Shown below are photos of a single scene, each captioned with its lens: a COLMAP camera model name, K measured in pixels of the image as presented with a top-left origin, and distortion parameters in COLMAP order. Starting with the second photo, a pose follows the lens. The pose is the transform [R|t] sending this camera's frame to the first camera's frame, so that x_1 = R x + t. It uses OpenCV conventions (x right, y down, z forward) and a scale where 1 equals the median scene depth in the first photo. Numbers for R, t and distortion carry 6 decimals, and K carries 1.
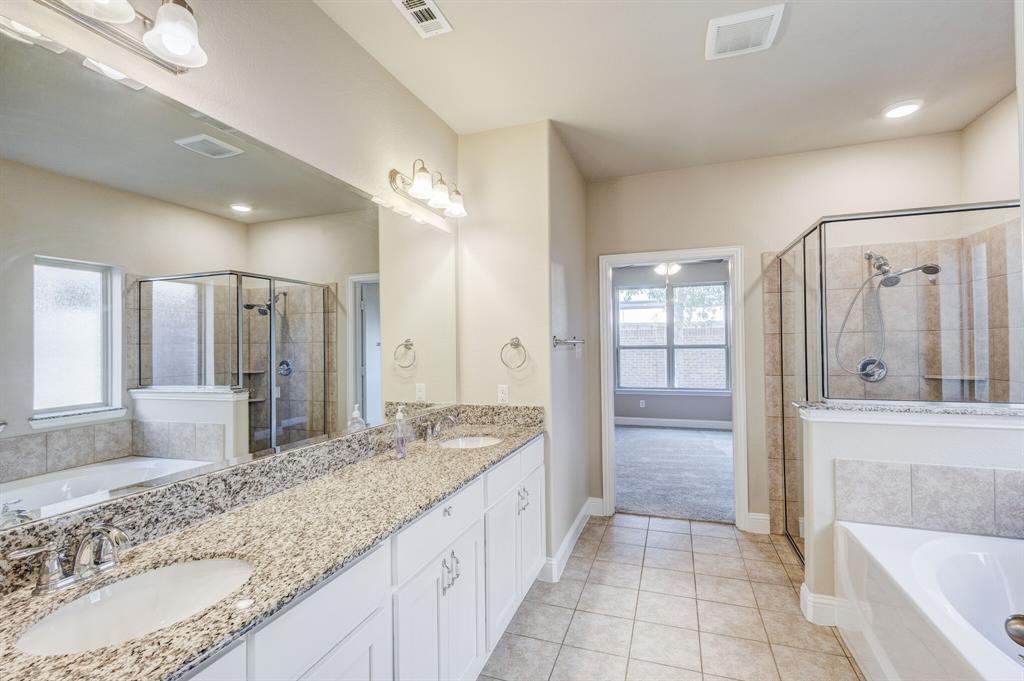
lens RADIAL K [[468.9, 0, 510.4], [0, 468.9, 338.9], [0, 0, 1]] dist [0.005770, -0.001172]
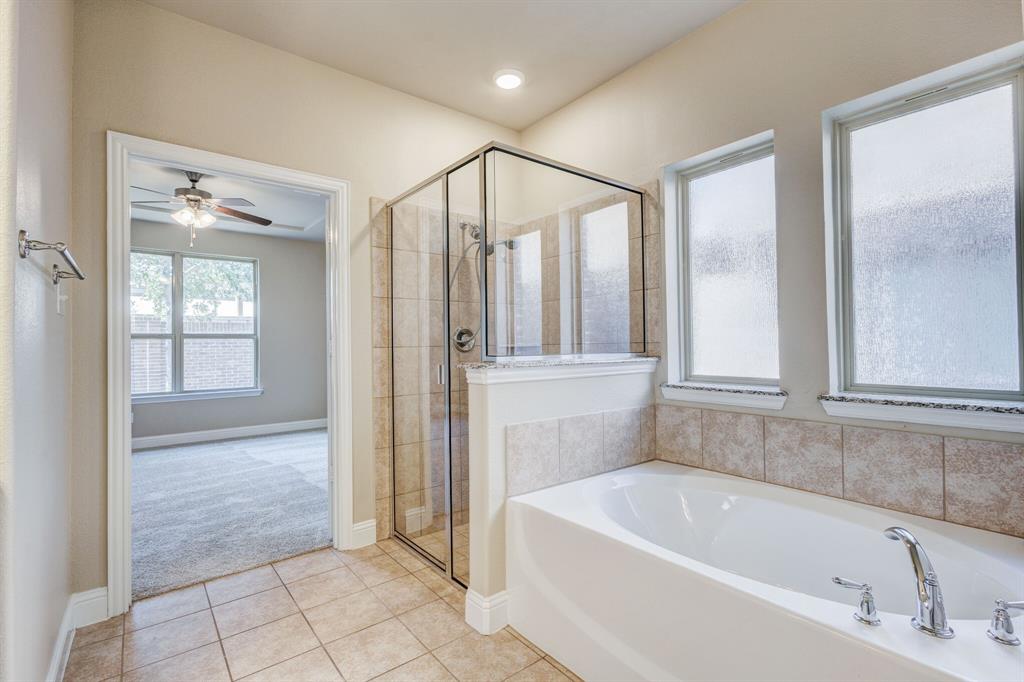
lens RADIAL K [[468.9, 0, 510.4], [0, 468.9, 339.4], [0, 0, 1]] dist [0.005770, -0.001172]
pose [[0.530862, 0.018060, 0.847266, -0.019149], [-0.003775, 0.999813, -0.018946, 0.078001], [-0.847450, 0.006860, 0.530831, 0.368296]]
